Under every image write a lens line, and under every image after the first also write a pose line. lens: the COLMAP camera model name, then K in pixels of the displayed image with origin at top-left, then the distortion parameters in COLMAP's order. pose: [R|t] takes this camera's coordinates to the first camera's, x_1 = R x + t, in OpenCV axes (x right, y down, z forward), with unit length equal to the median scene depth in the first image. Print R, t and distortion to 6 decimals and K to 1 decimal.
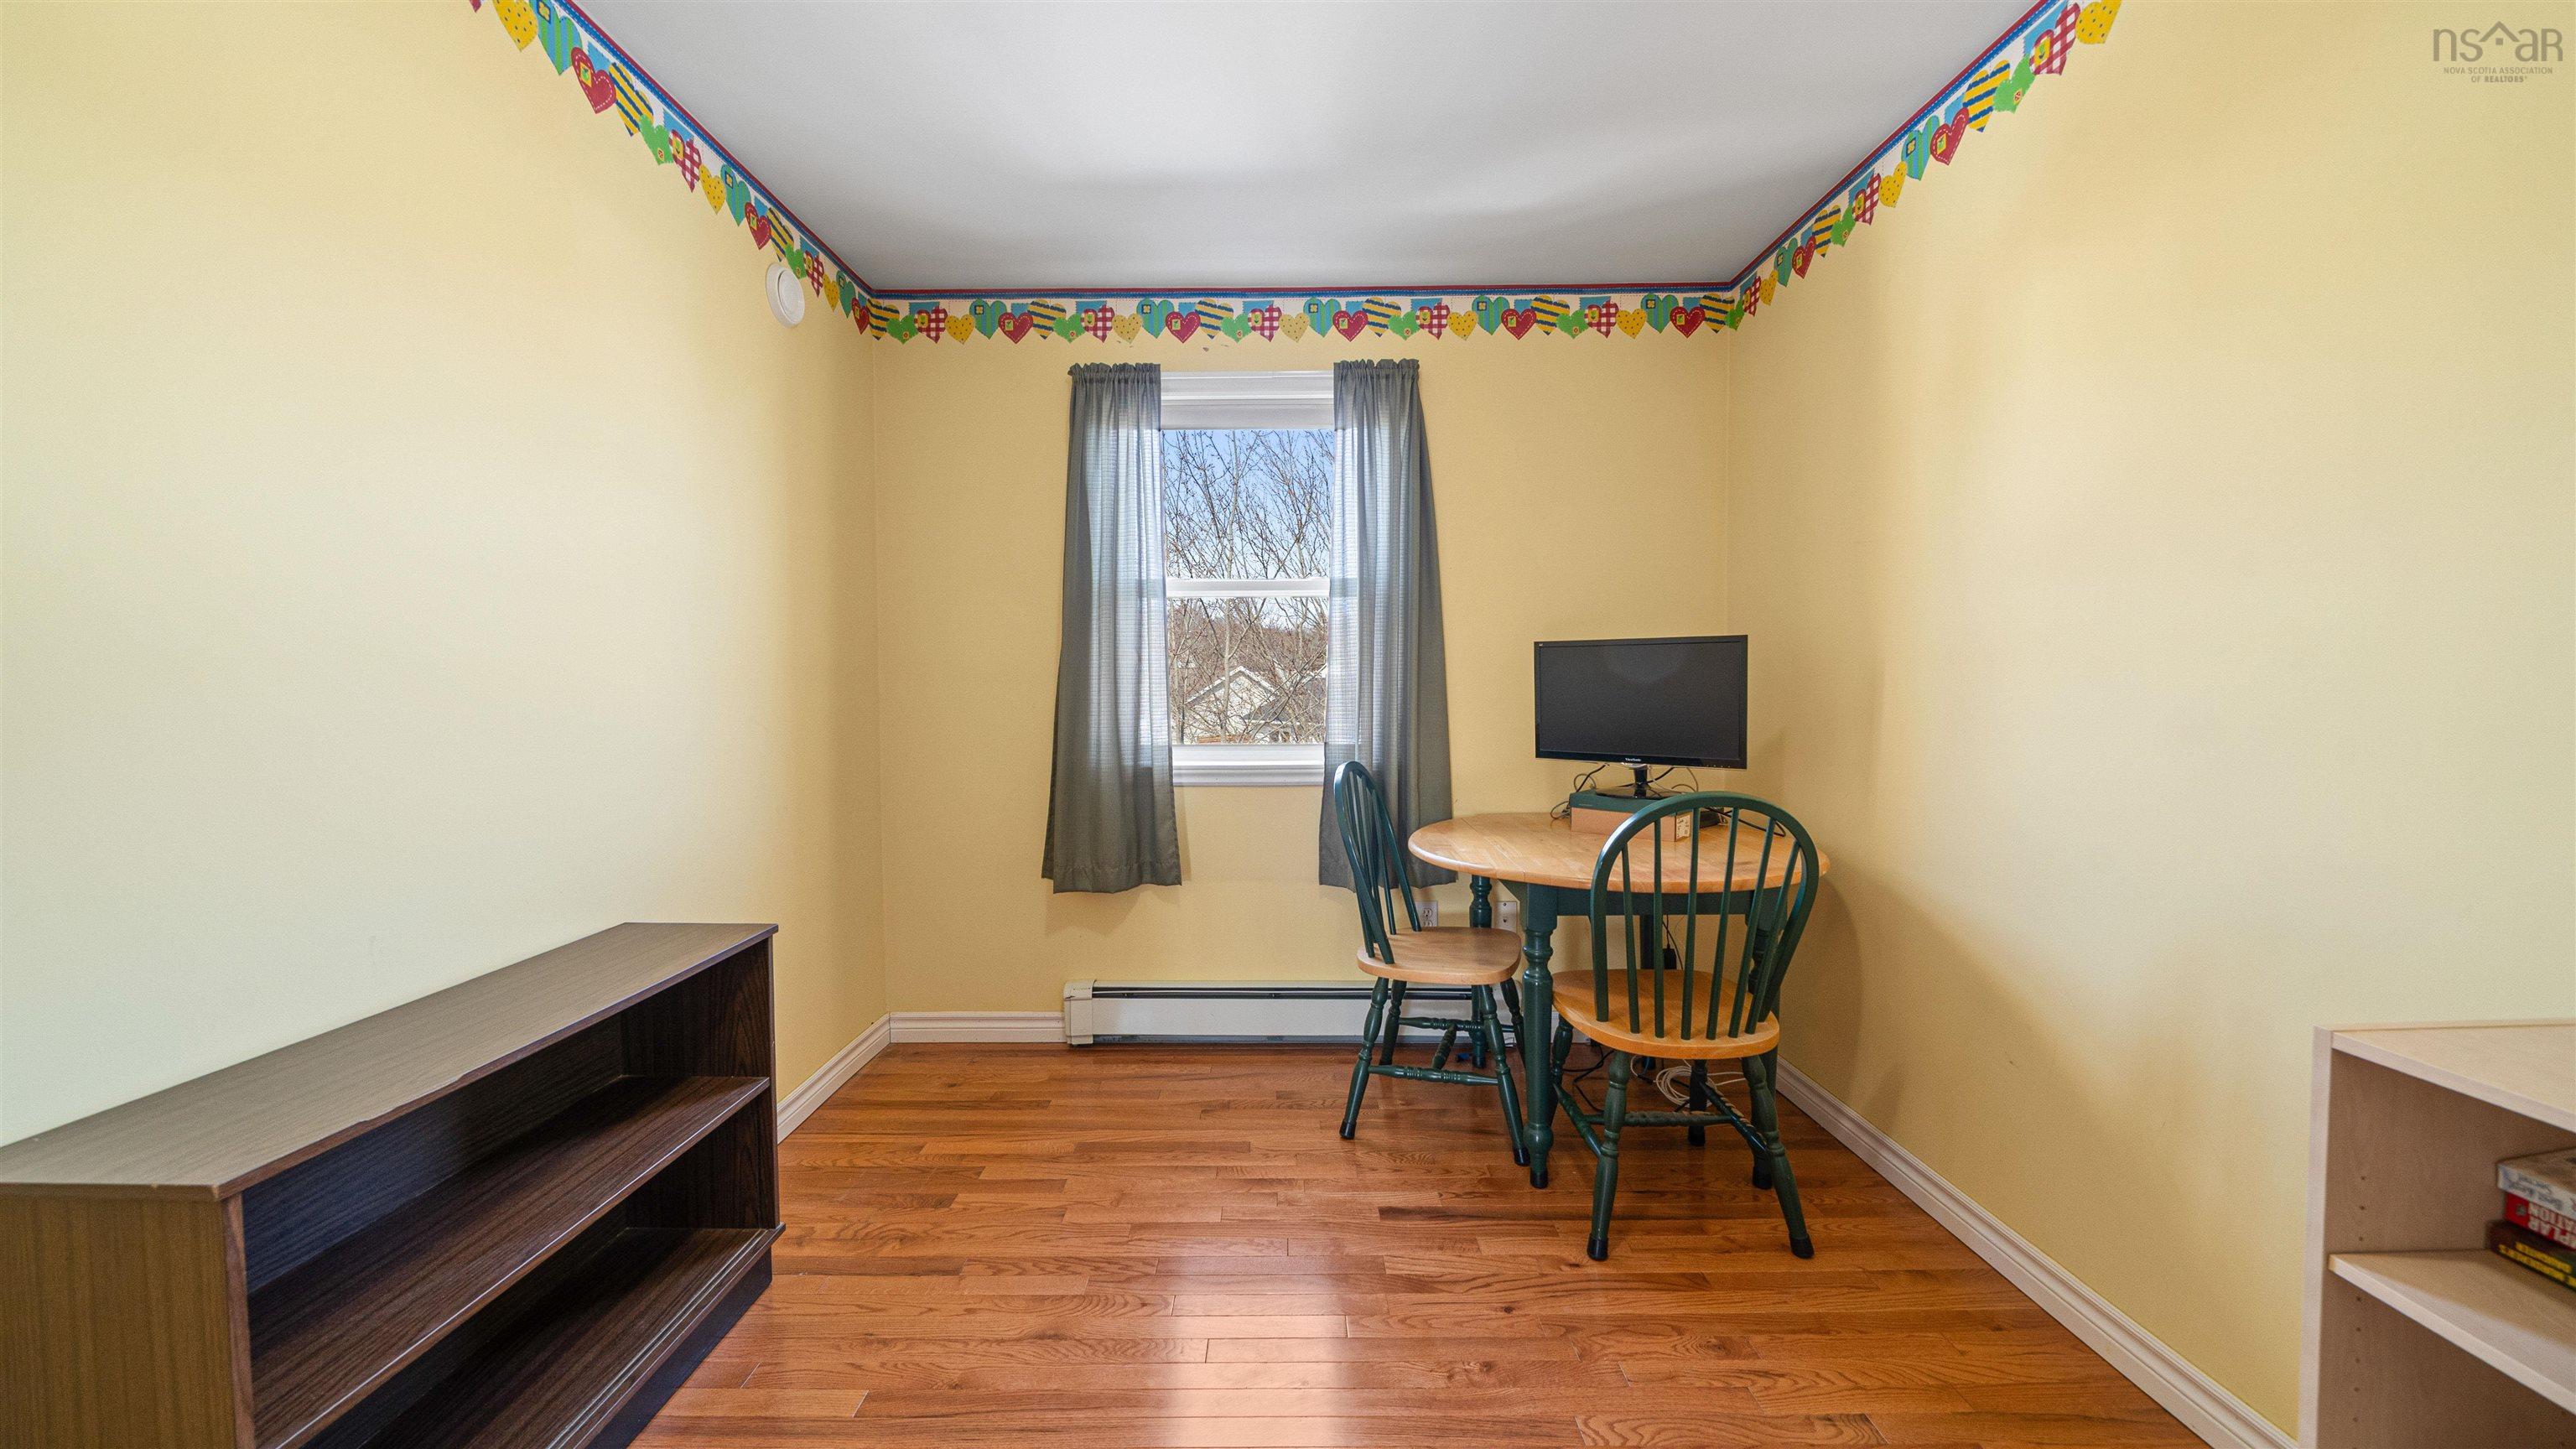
lens RADIAL K [[901.9, 0, 1282.1], [0, 901.9, 722.3], [0, 0, 1]] dist [-0.002611, -0.000526]
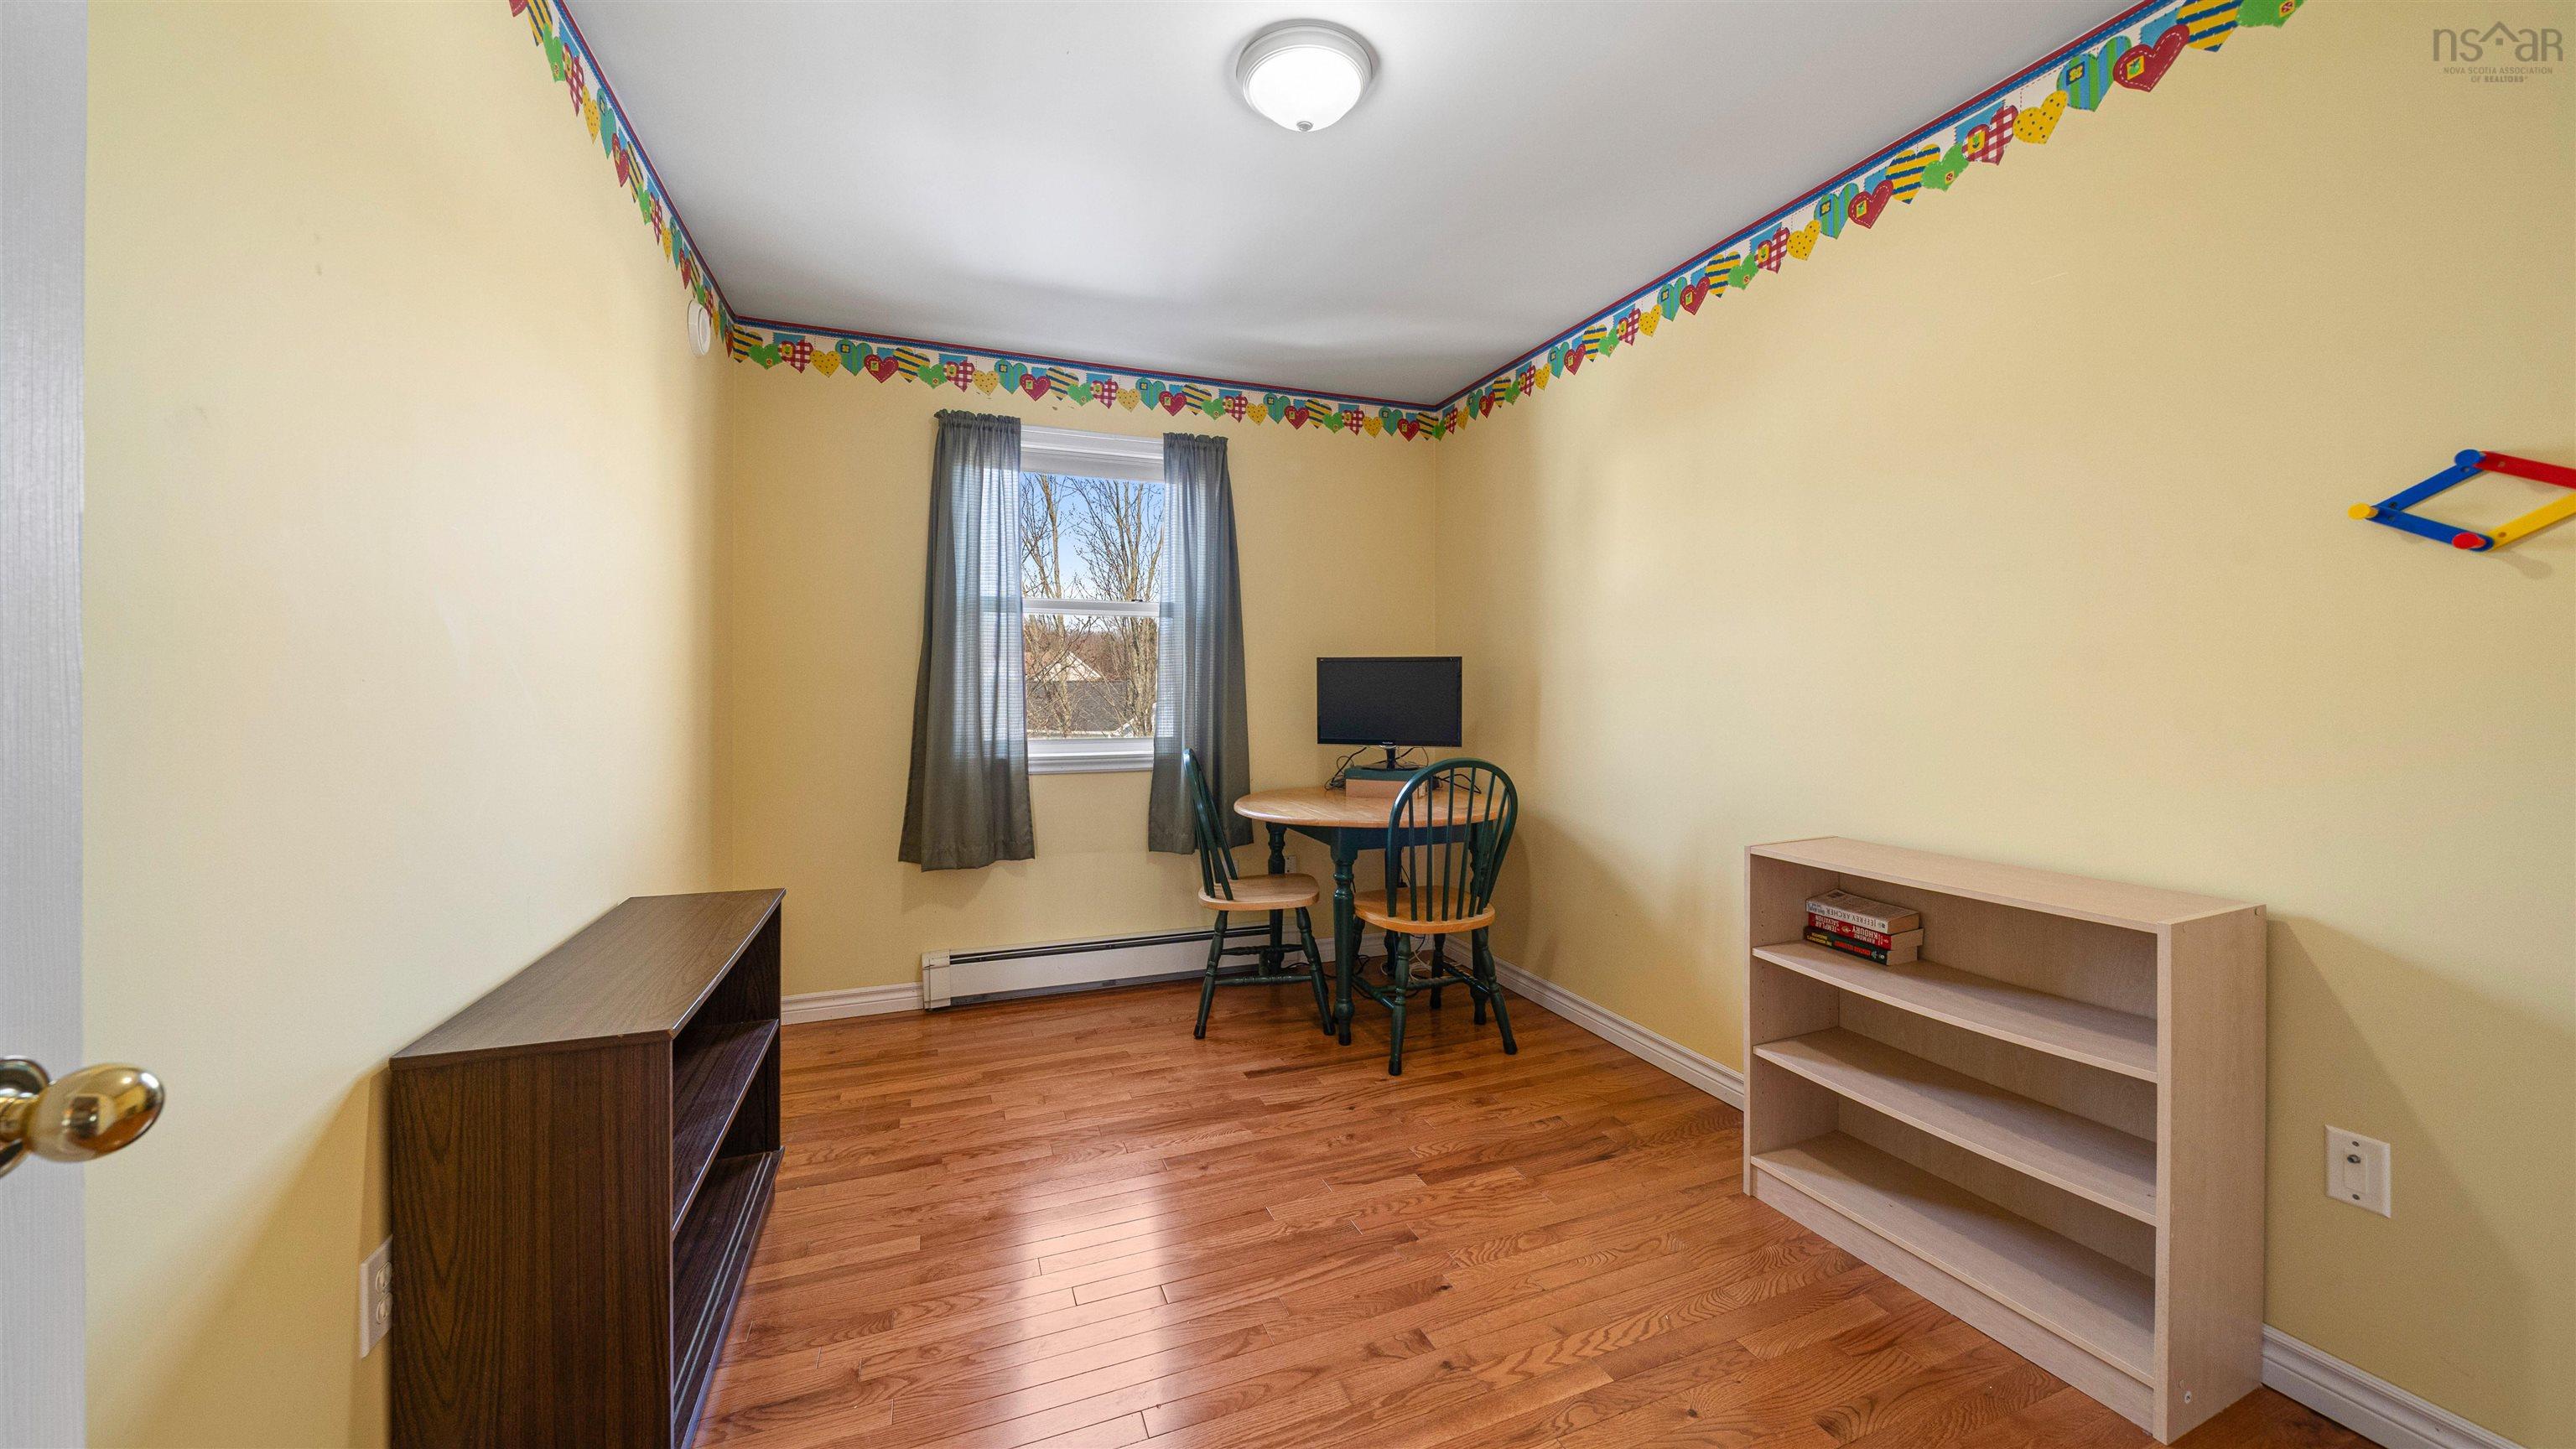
lens RADIAL K [[901.9, 0, 1291.4], [0, 901.9, 705.7], [0, 0, 1]] dist [-0.002611, -0.000526]
pose [[0.929029, -0.002013, 0.370002, -0.277148], [0.010677, 0.999715, -0.021369, 0.012261], [-0.369853, 0.023803, 0.928785, -0.257304]]
